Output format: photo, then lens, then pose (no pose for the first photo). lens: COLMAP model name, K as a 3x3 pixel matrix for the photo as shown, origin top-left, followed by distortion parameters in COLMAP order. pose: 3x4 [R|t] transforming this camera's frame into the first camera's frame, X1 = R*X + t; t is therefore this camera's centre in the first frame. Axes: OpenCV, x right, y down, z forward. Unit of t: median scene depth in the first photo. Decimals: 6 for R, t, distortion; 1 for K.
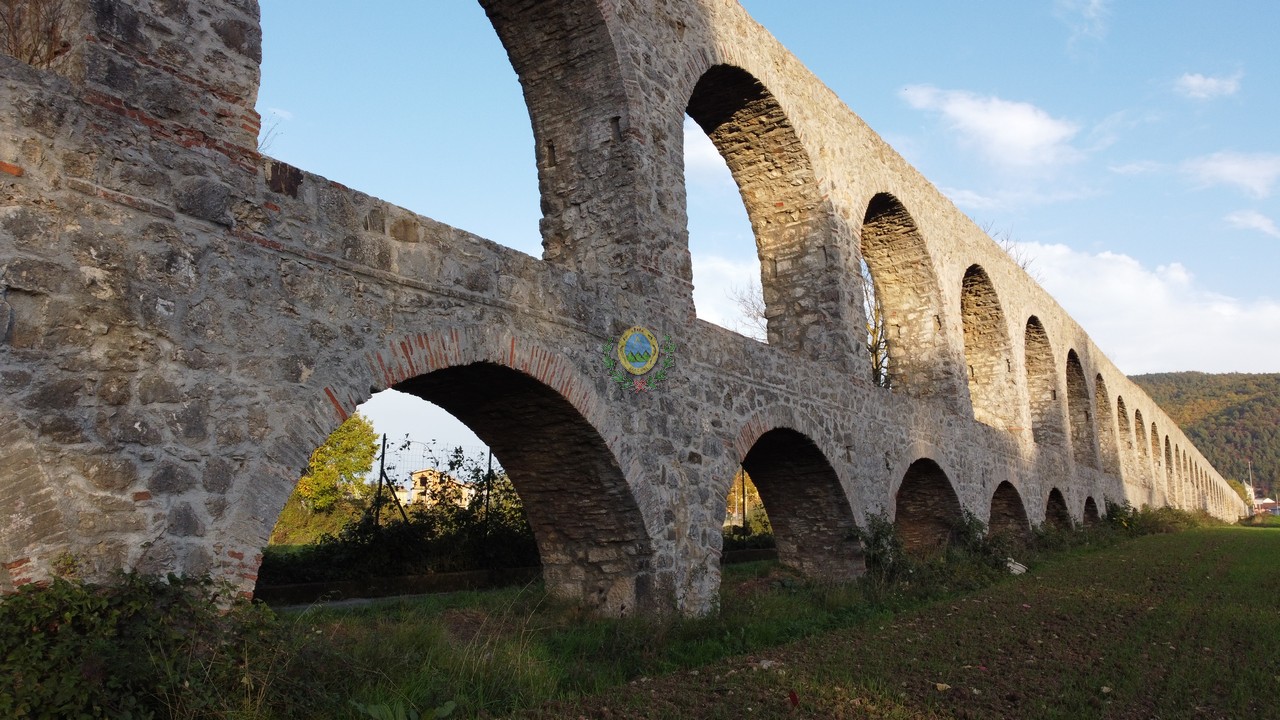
lens RADIAL K [[957.4, 0, 645.4], [0, 957.4, 373.6], [0, 0, 1]] dist [-0.000481, 0.002173]
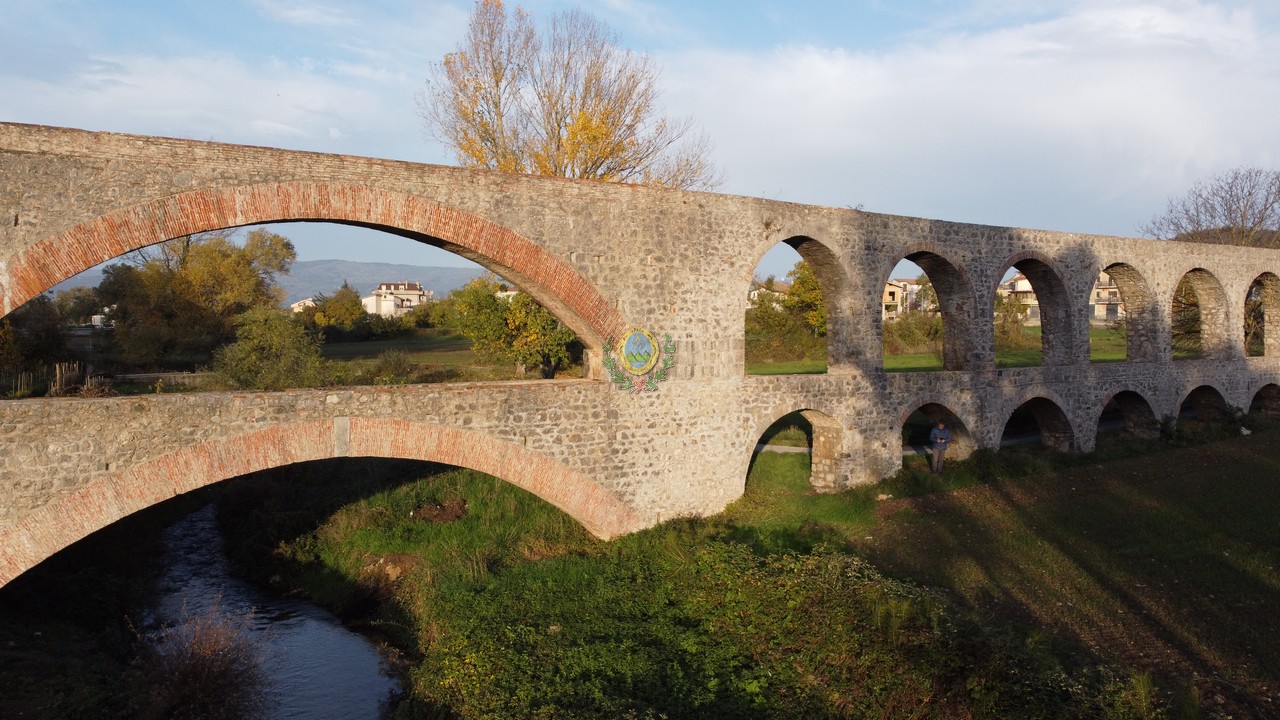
lens RADIAL K [[946.9, 0, 652.8], [0, 946.9, 368.9], [0, 0, 1]] dist [0.001051, 0.000843]
pose [[0.914339, 0.026838, -0.404060, -0.006792], [0.064426, 0.975451, 0.210580, -0.613298], [0.399792, -0.218573, 0.890164, -1.866725]]
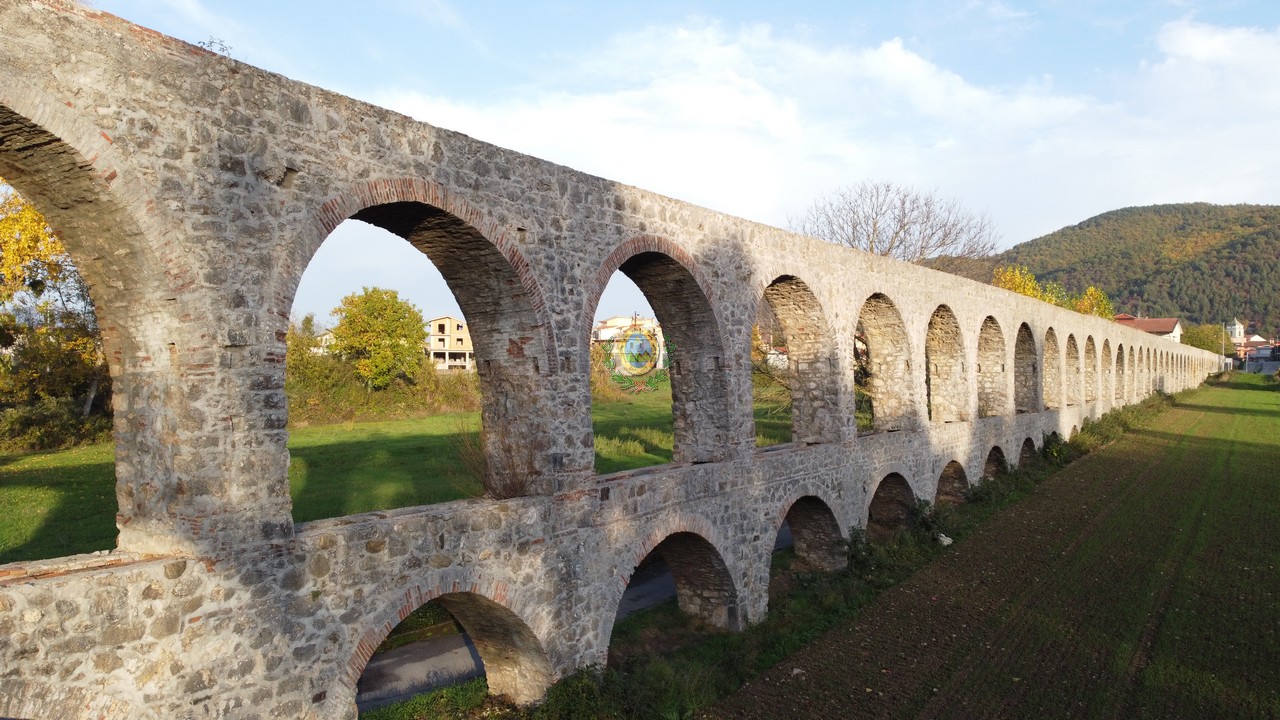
lens RADIAL K [[953.6, 0, 646.1], [0, 953.6, 370.5], [0, 0, 1]] dist [0.004037, -0.006764]
pose [[0.999994, 0.003414, -0.000633, -0.114788], [-0.003250, 0.984591, 0.174841, -0.392254], [0.001220, -0.174838, 0.984596, -0.552546]]
